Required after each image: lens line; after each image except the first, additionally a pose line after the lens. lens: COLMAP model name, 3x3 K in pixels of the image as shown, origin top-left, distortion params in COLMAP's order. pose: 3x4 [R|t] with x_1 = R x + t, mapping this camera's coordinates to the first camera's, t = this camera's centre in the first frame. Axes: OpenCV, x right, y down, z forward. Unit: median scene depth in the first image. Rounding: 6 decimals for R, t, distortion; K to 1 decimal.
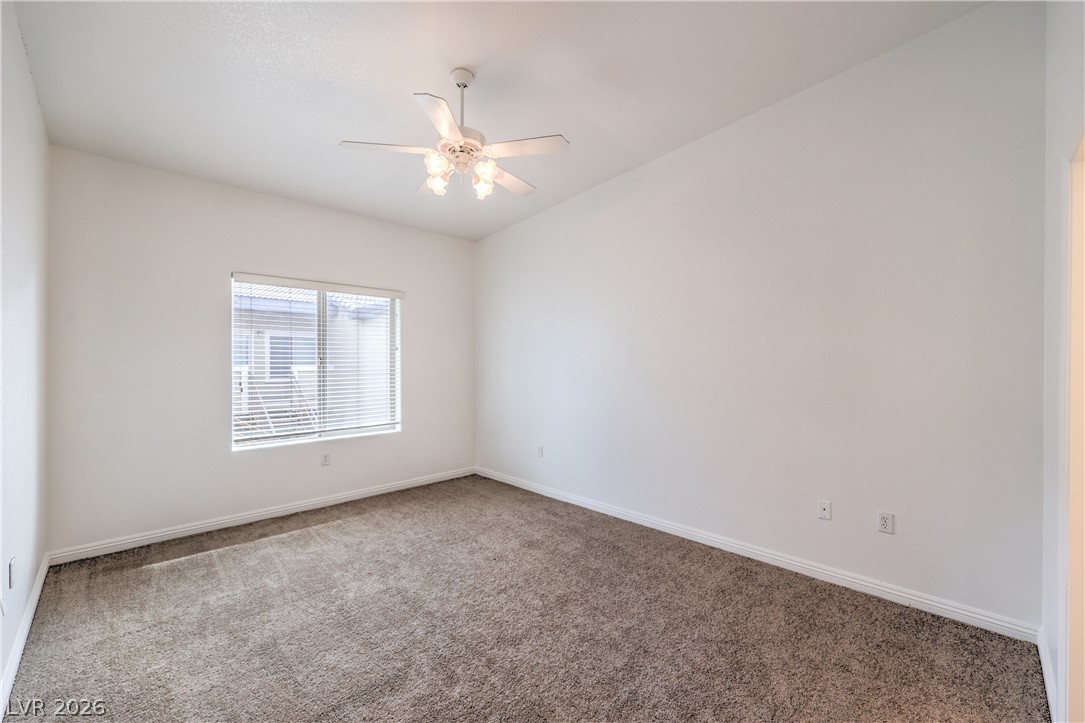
lens RADIAL K [[440.1, 0, 545.4], [0, 440.1, 364.4], [0, 0, 1]] dist [-0.006176, 0.001906]
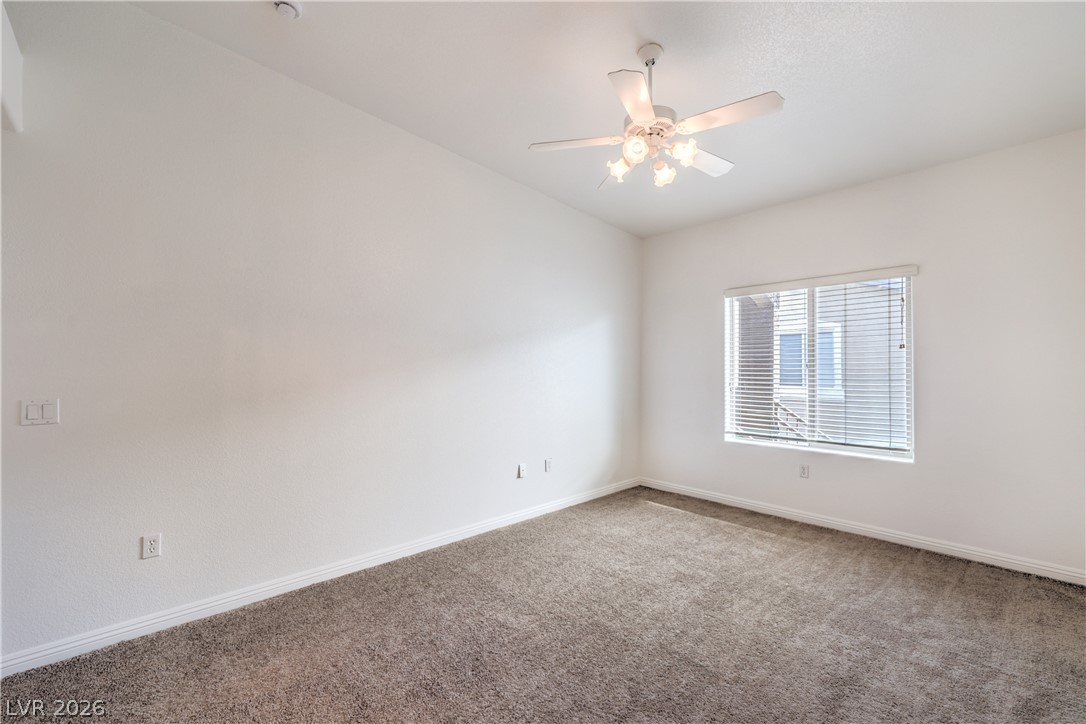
lens RADIAL K [[440.6, 0, 552.7], [0, 440.6, 358.4], [0, 0, 1]] dist [-0.006176, 0.001906]
pose [[-0.011422, -0.022460, -0.999683, 0.486841], [-0.004172, 0.999740, -0.022413, 0.003804], [0.999926, 0.003914, -0.011512, 0.547215]]
